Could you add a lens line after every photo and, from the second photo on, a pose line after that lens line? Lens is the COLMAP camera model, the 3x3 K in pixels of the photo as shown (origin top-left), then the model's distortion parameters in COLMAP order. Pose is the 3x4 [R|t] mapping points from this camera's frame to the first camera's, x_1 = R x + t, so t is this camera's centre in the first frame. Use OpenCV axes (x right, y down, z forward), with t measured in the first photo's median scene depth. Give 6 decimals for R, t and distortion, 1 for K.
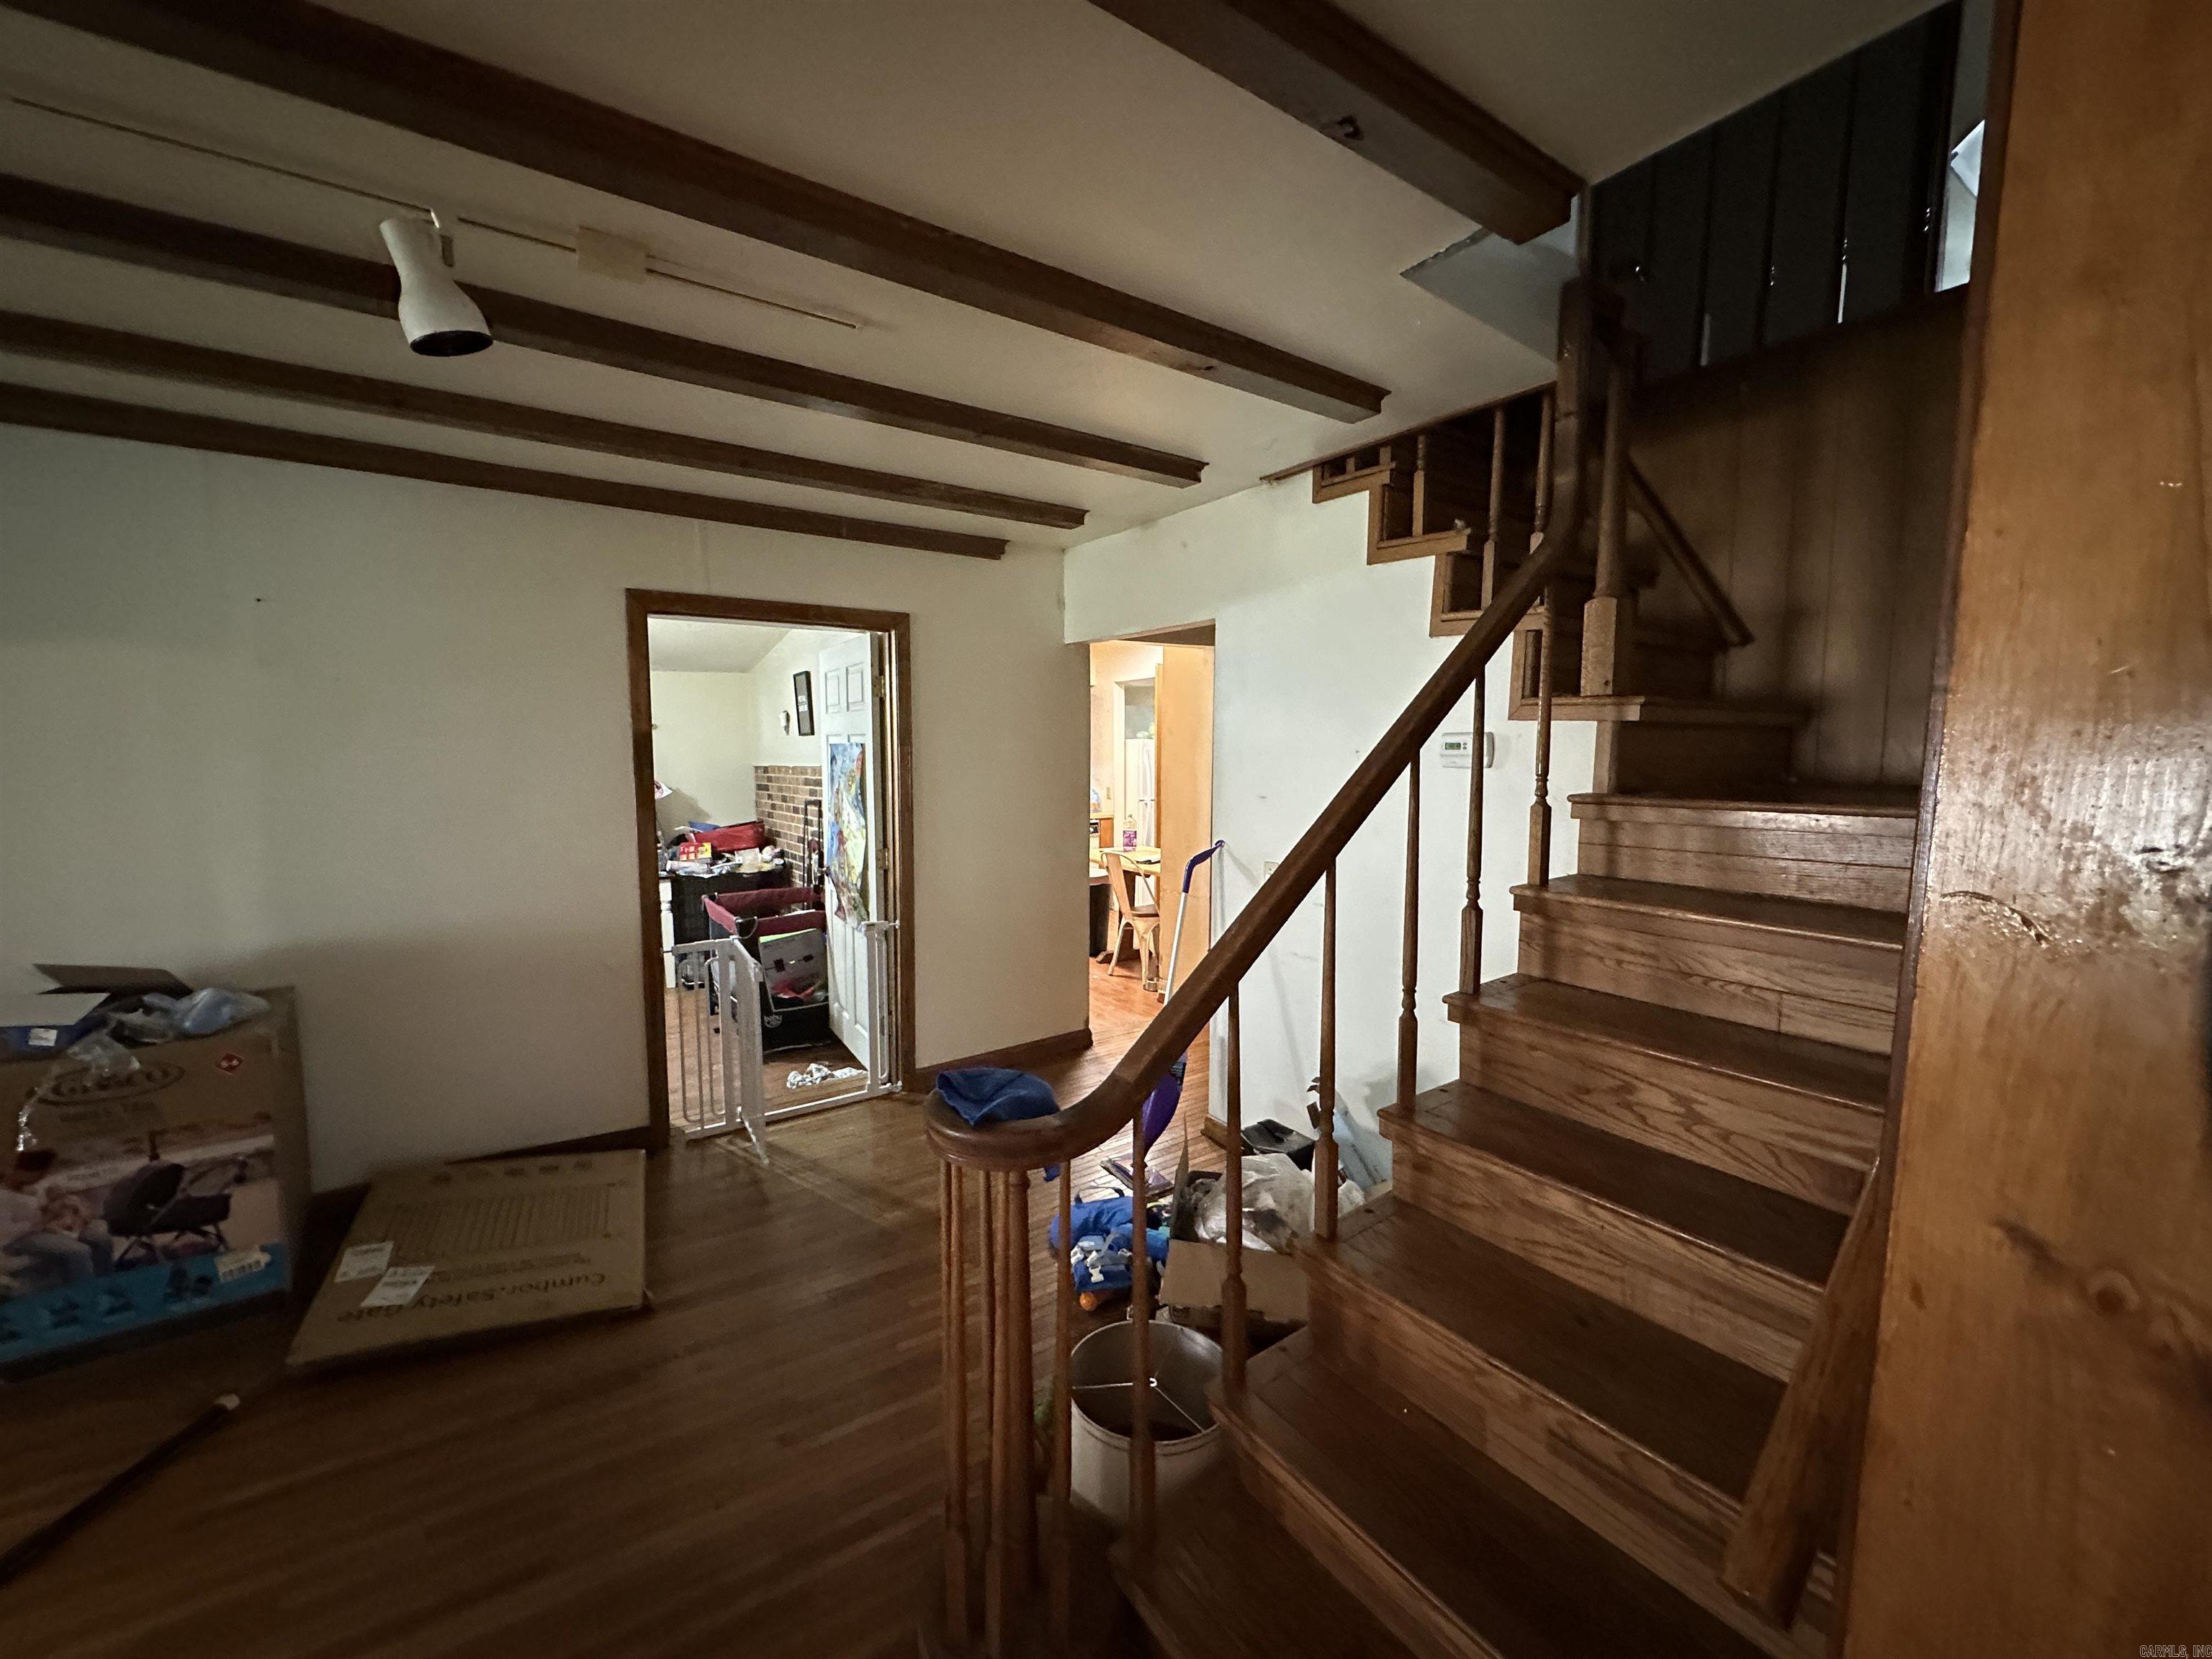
lens RADIAL K [[882.2, 0, 1100.1], [0, 882.2, 838.1], [0, 0, 1]] dist [-0.001341, -0.000091]
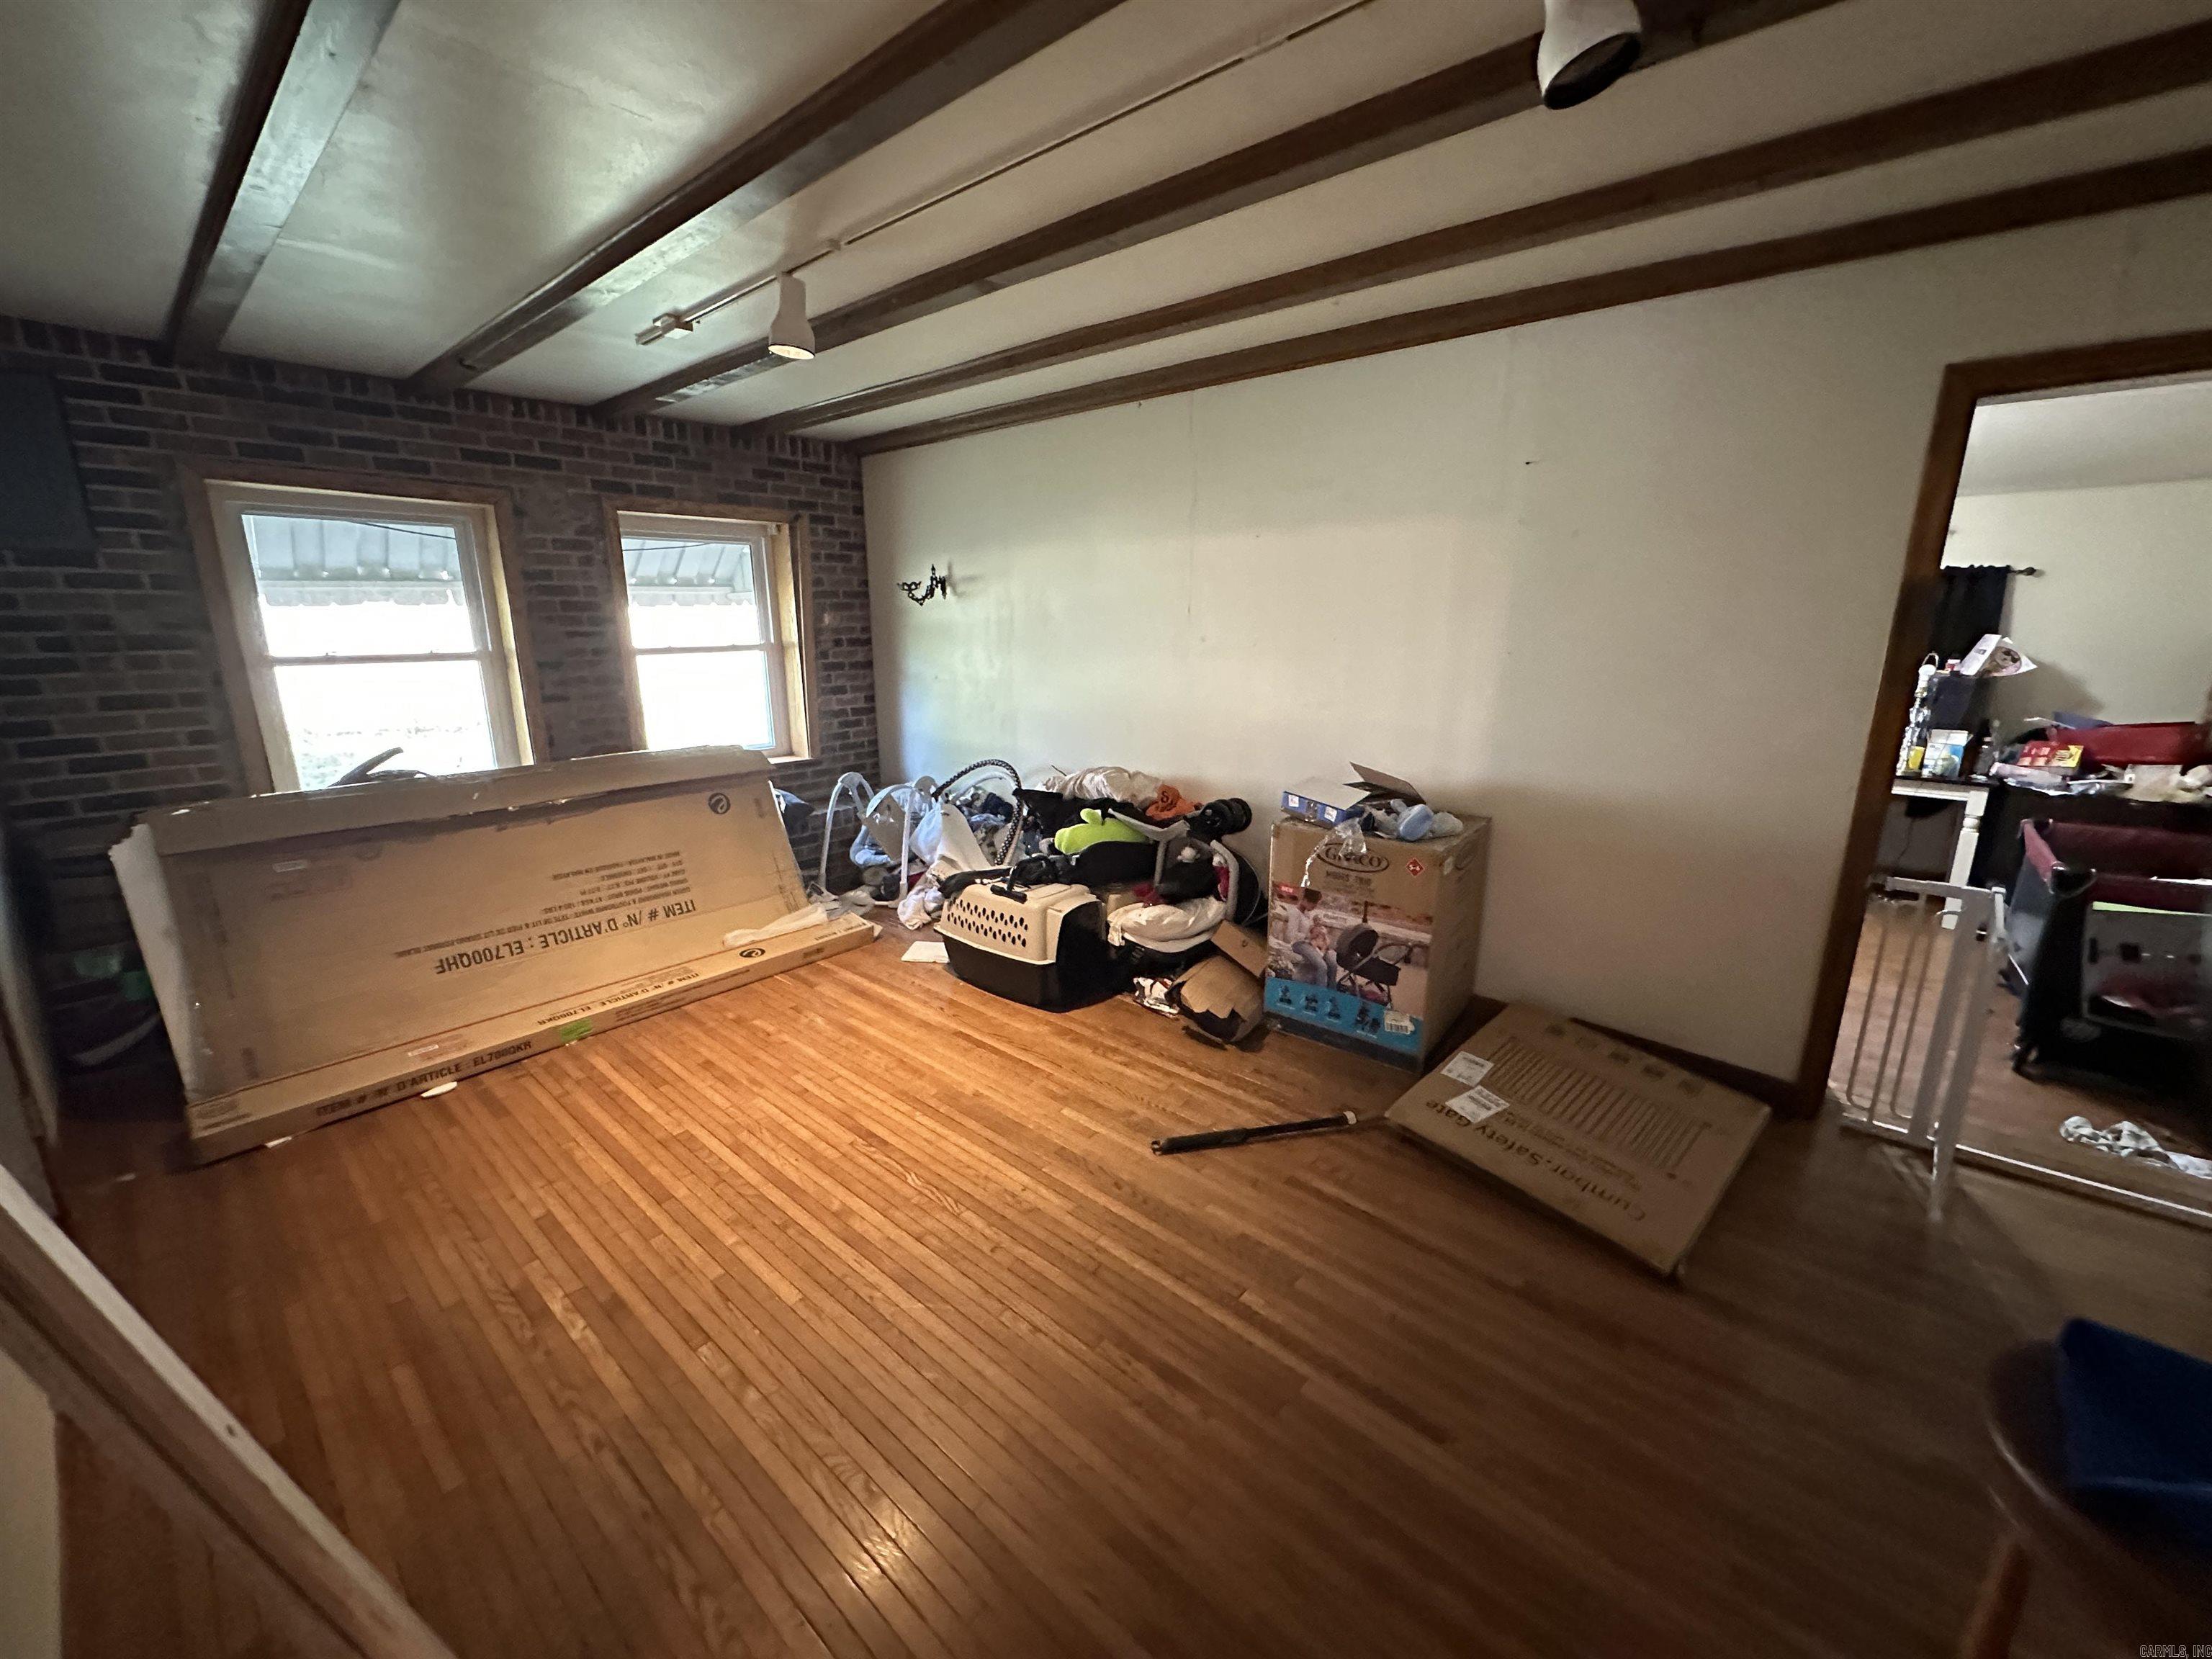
lens RADIAL K [[882.2, 0, 1113.8], [0, 882.2, 832.1], [0, 0, 1]] dist [-0.001341, -0.000091]
pose [[0.261057, 0.232614, -0.936878, 0.038407], [-0.094459, 0.972031, 0.215021, -0.015495], [0.960691, 0.032364, 0.275728, 0.250797]]
